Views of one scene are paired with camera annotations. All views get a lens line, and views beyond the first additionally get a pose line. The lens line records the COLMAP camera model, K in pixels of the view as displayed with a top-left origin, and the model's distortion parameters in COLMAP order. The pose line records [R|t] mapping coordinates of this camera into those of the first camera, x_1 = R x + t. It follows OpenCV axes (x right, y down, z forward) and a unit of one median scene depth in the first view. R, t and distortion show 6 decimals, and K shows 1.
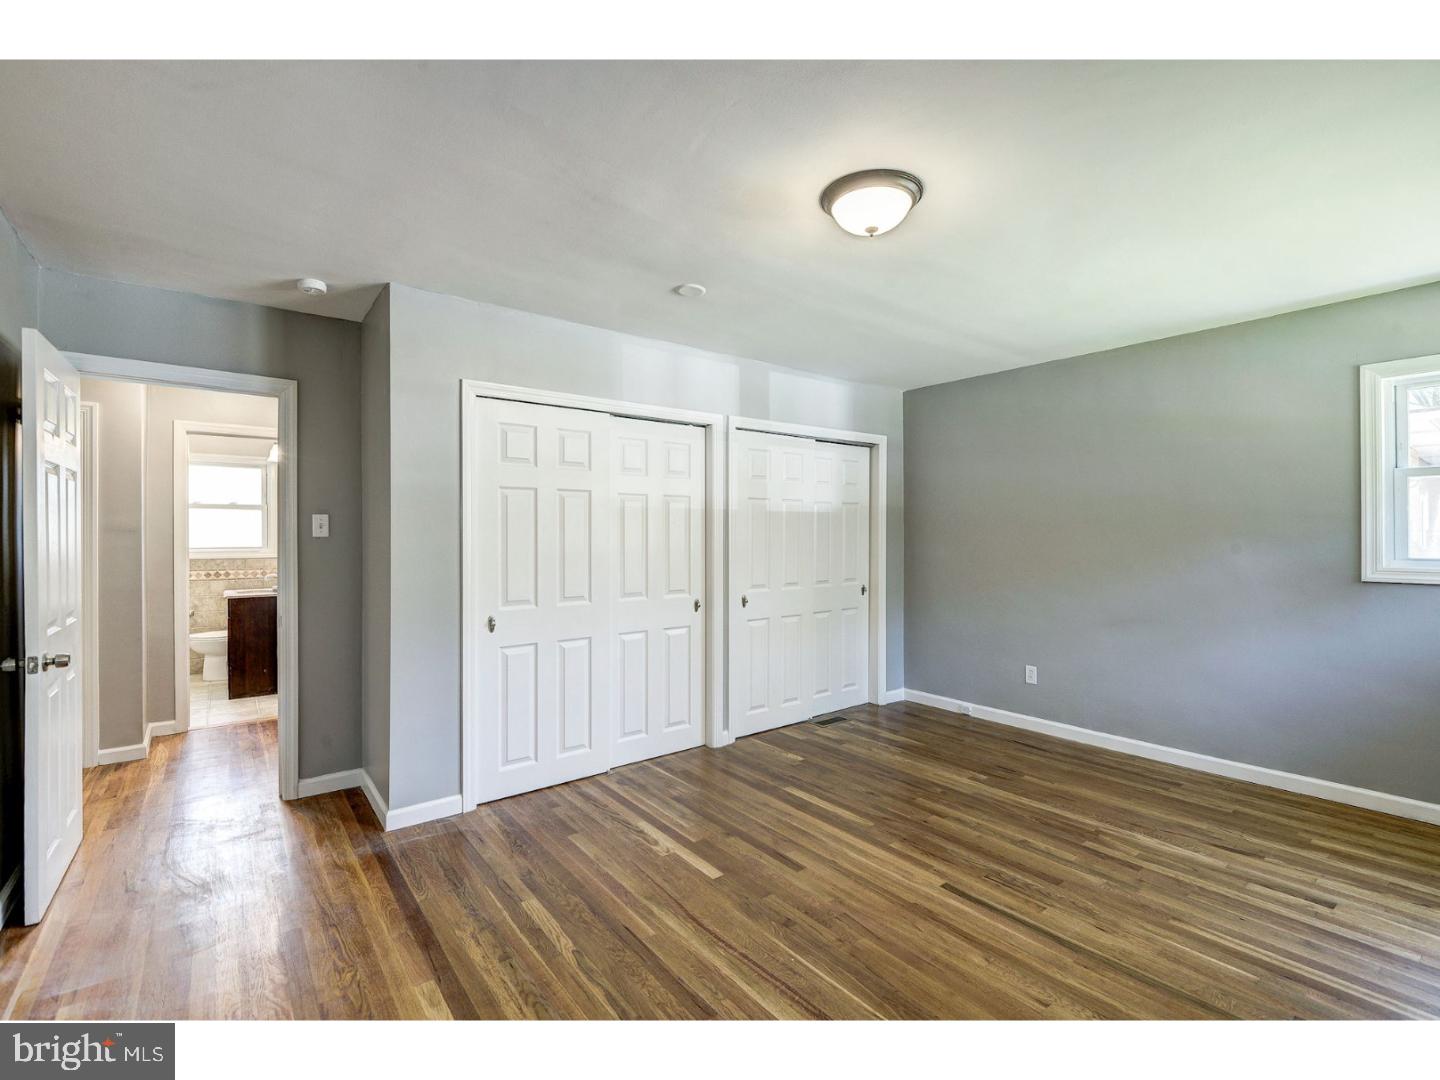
lens RADIAL K [[671.0, 0, 709.1], [0, 671.0, 536.8], [0, 0, 1]] dist [0.017048, -0.013504]
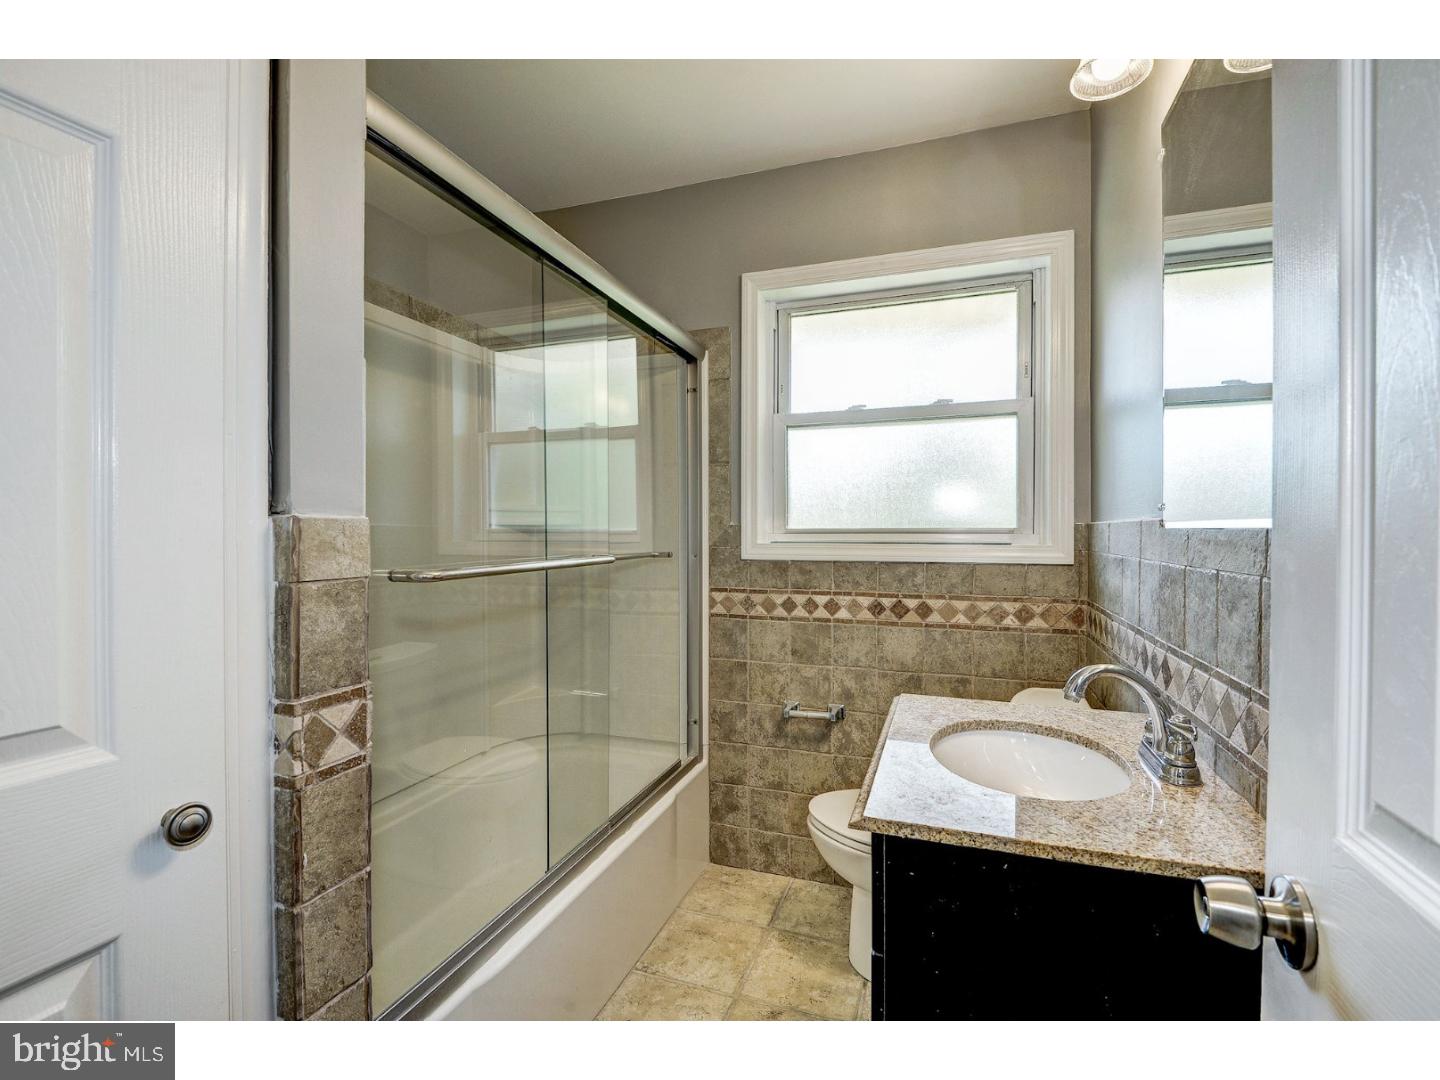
lens RADIAL K [[671.0, 0, 709.1], [0, 671.0, 536.8], [0, 0, 1]] dist [0.017048, -0.013504]
pose [[0.557507, 0.007122, -0.830142, -0.694571], [-0.000226, 0.999964, 0.008427, 0.022937], [0.830172, -0.004511, 0.557488, 1.013688]]
